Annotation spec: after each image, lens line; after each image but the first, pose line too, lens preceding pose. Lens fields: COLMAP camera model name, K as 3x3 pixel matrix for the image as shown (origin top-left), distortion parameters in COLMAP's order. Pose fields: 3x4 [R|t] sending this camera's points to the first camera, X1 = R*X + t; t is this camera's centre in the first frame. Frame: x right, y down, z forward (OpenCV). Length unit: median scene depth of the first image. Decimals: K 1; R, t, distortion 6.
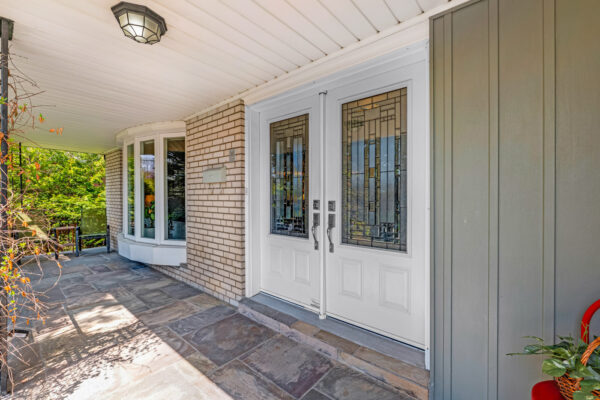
lens RADIAL K [[257.5, 0, 298.0], [0, 257.5, 197.2], [0, 0, 1]] dist [-0.000843, 0.000177]
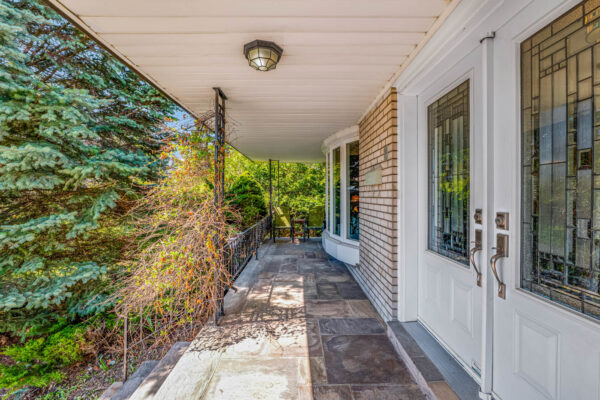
lens RADIAL K [[257.5, 0, 298.0], [0, 257.5, 197.2], [0, 0, 1]] dist [-0.000843, 0.000177]
pose [[0.654215, 0.005198, -0.756290, 0.246003], [0.000011, 0.999976, 0.006882, -0.022434], [0.756308, -0.004511, 0.654200, 0.224177]]
